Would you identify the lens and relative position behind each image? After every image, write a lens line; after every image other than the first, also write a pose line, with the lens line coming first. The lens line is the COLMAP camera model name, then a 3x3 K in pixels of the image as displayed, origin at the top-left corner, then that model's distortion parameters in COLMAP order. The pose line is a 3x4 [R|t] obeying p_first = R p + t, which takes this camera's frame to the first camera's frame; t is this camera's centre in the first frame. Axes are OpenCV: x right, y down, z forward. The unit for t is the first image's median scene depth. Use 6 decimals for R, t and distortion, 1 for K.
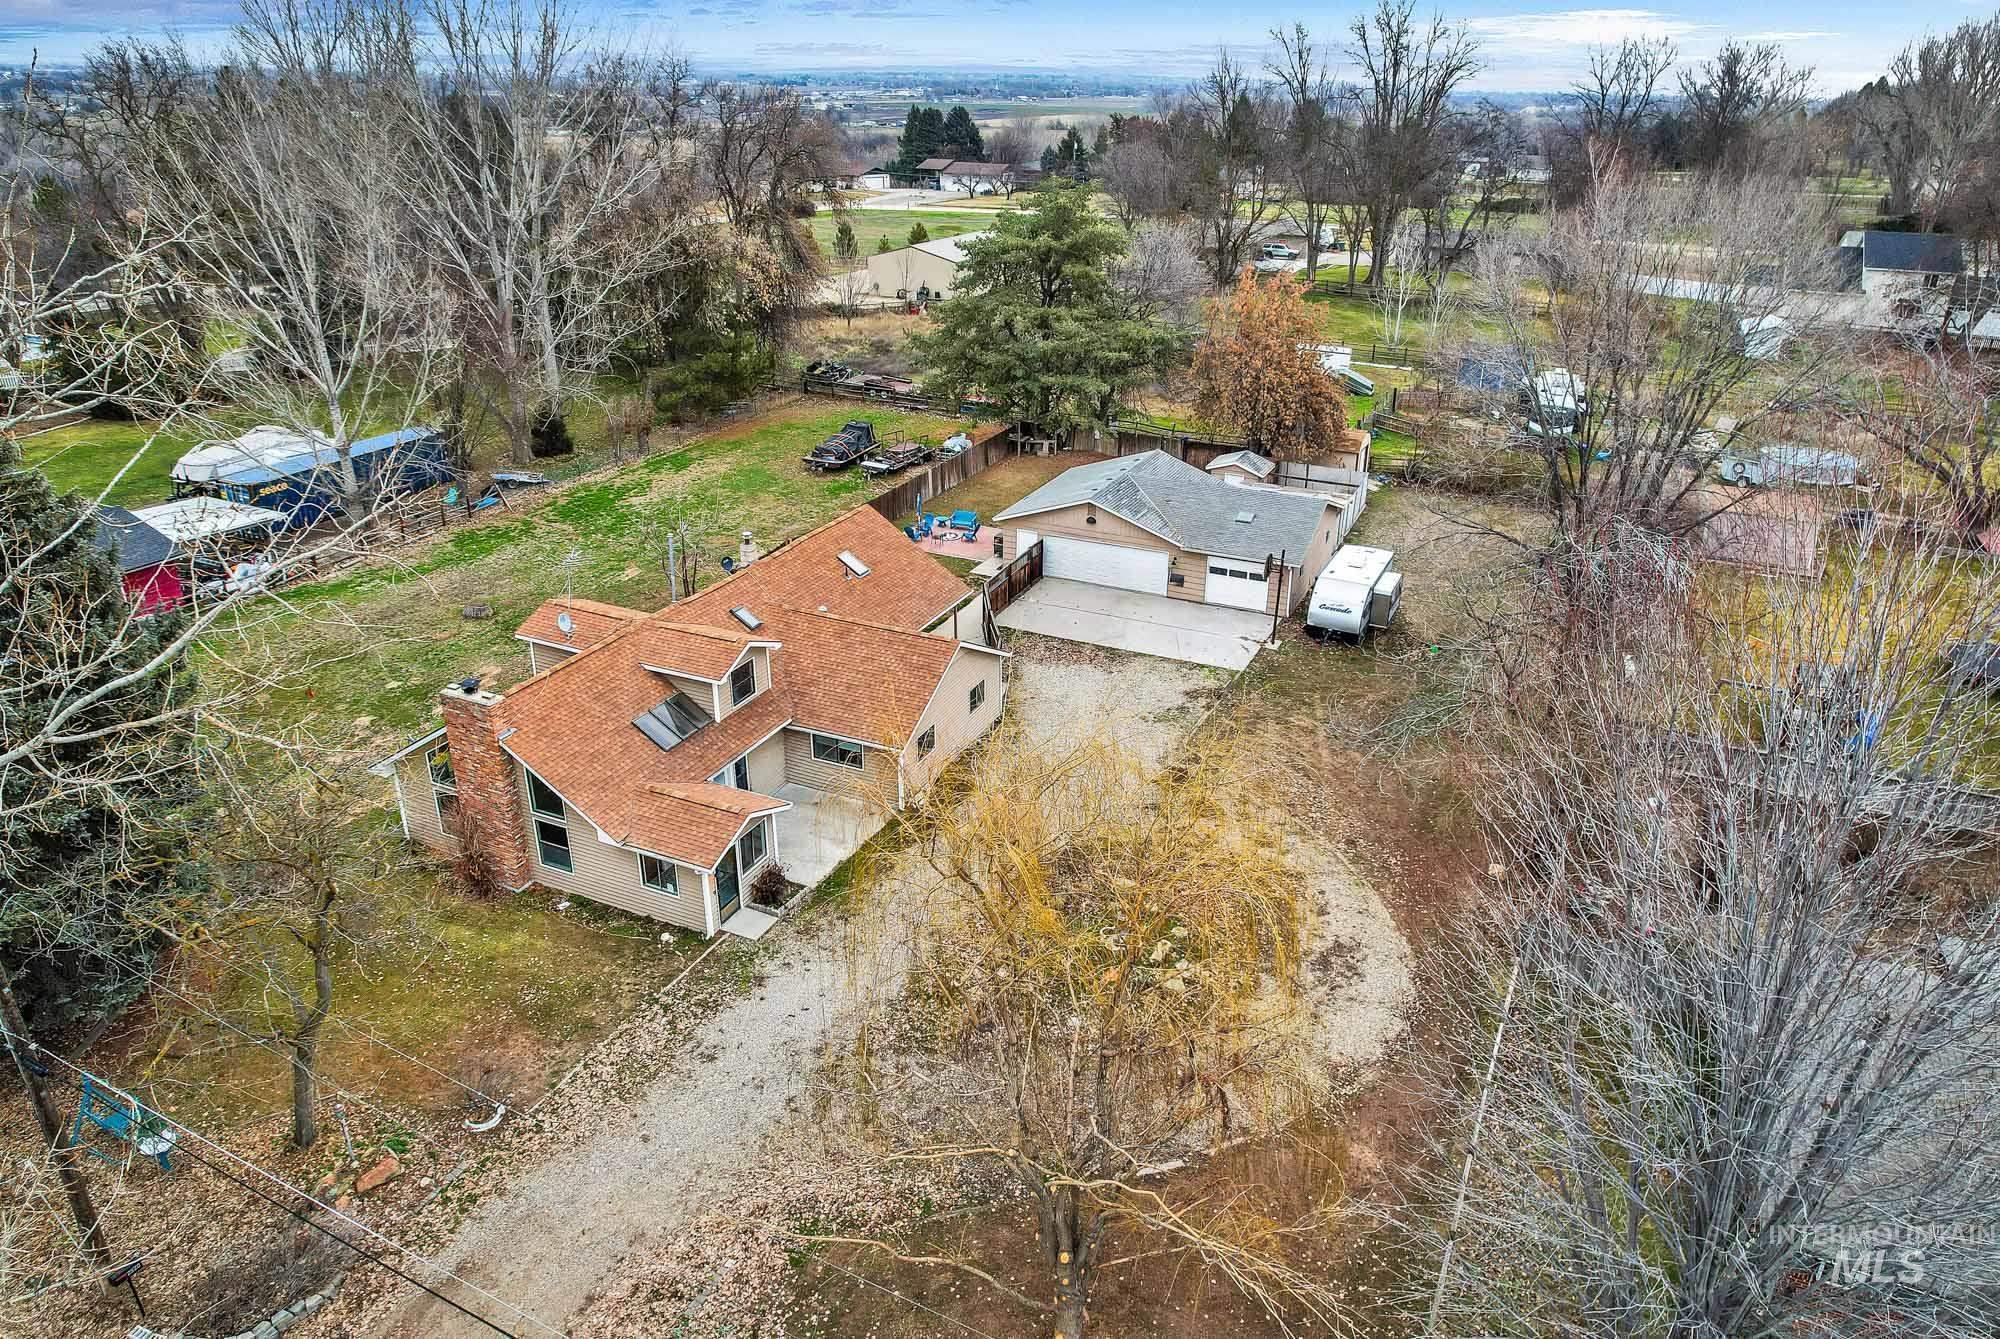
lens RADIAL K [[1273.0, 0, 1001.7], [0, 1273.0, 675.3], [0, 0, 1]] dist [-0.040632, -0.000075]
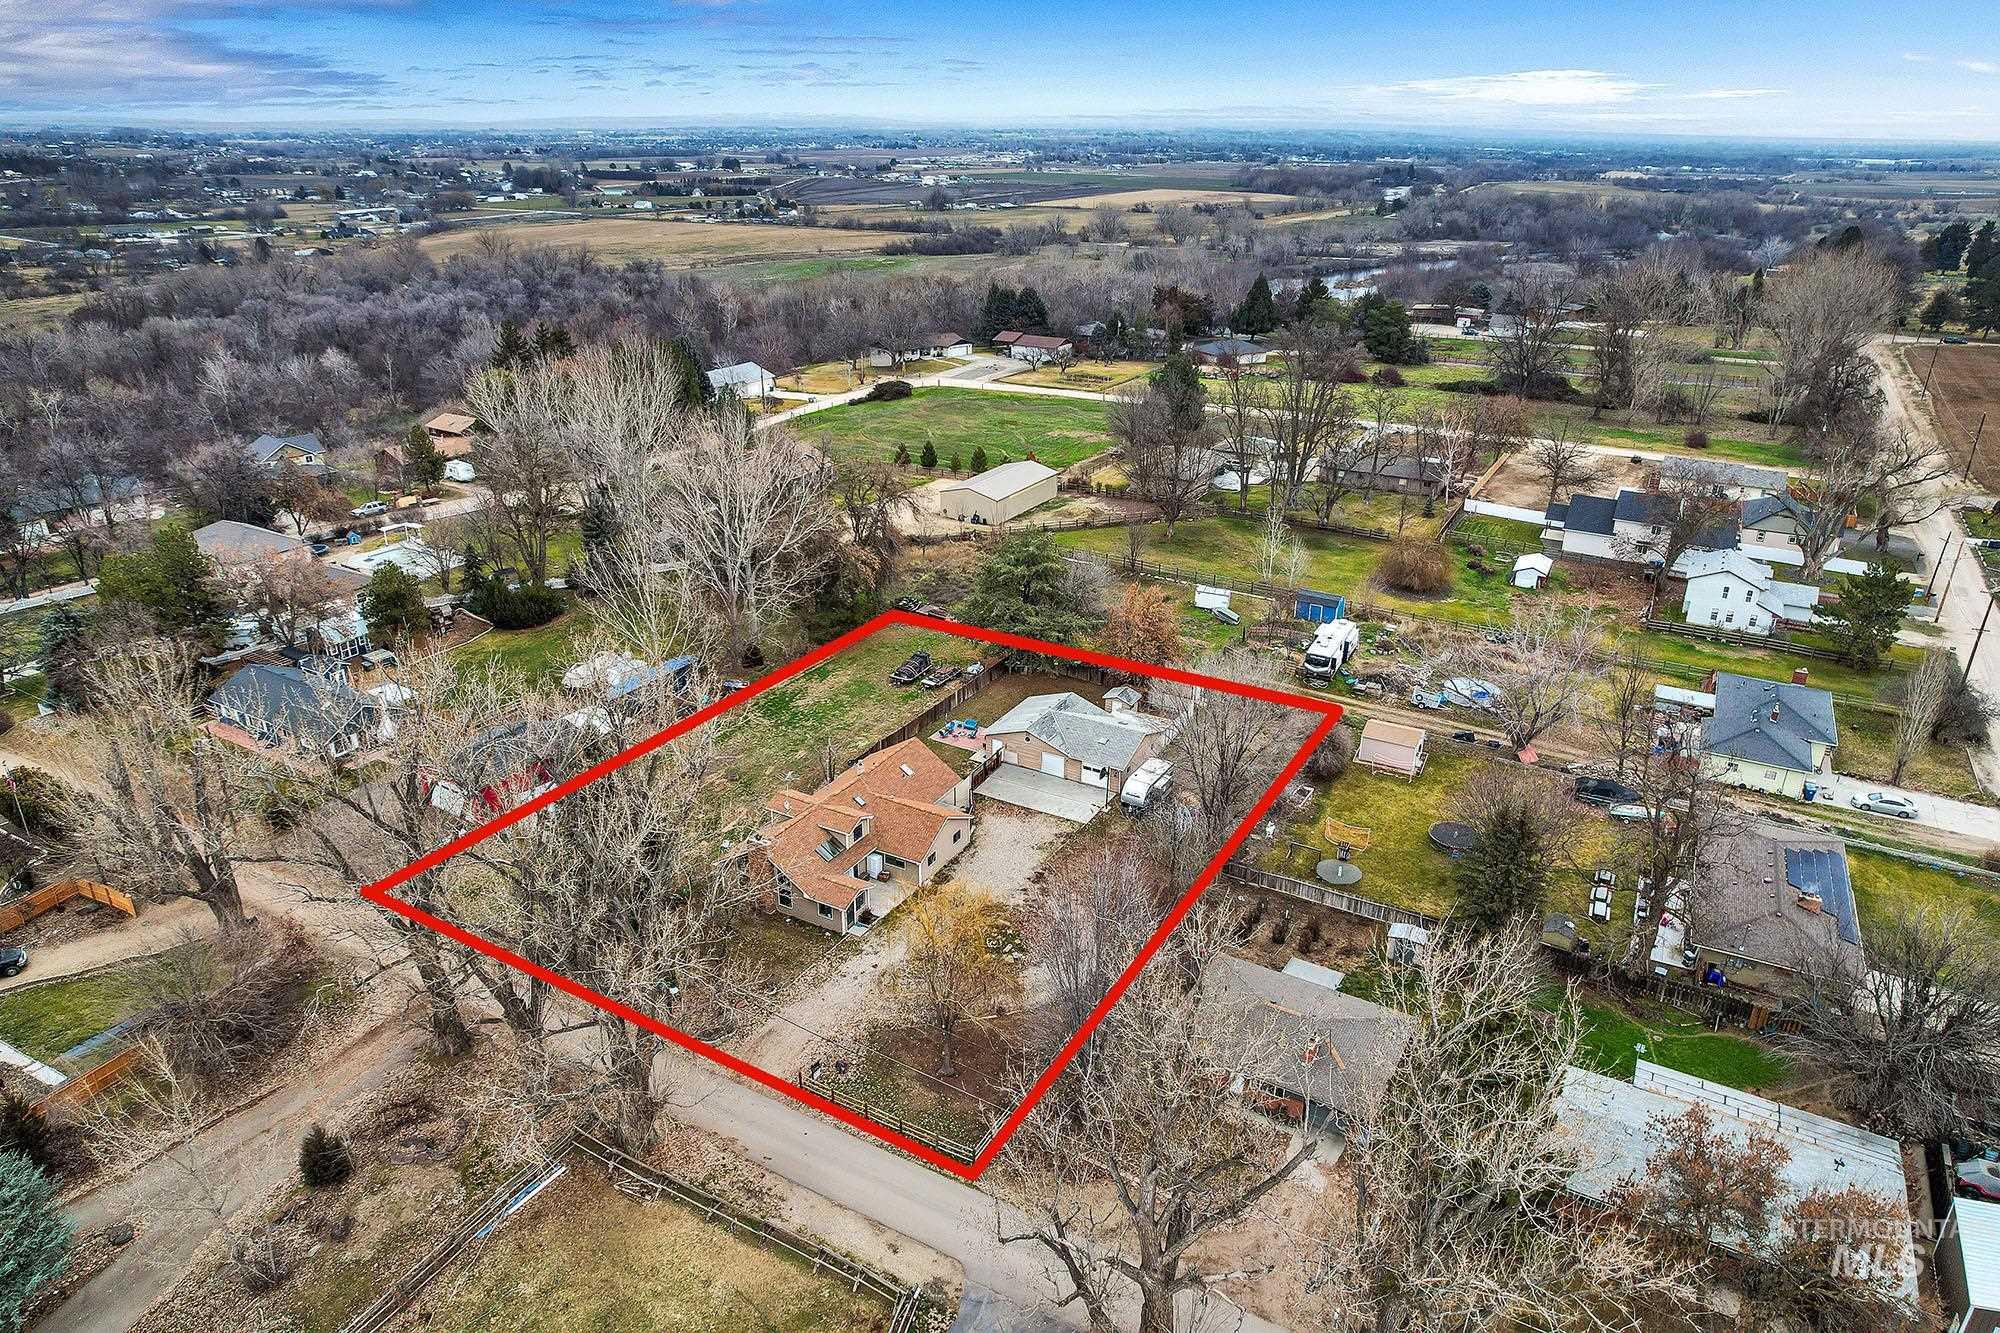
lens RADIAL K [[1273.0, 0, 999.5], [0, 1273.0, 663.4], [0, 0, 1]] dist [-0.040632, -0.000075]
pose [[0.996677, 0.031862, -0.074959, 0.184390], [-0.033434, 0.999245, -0.019808, -0.212300], [0.074271, 0.022248, 0.996990, -1.088183]]
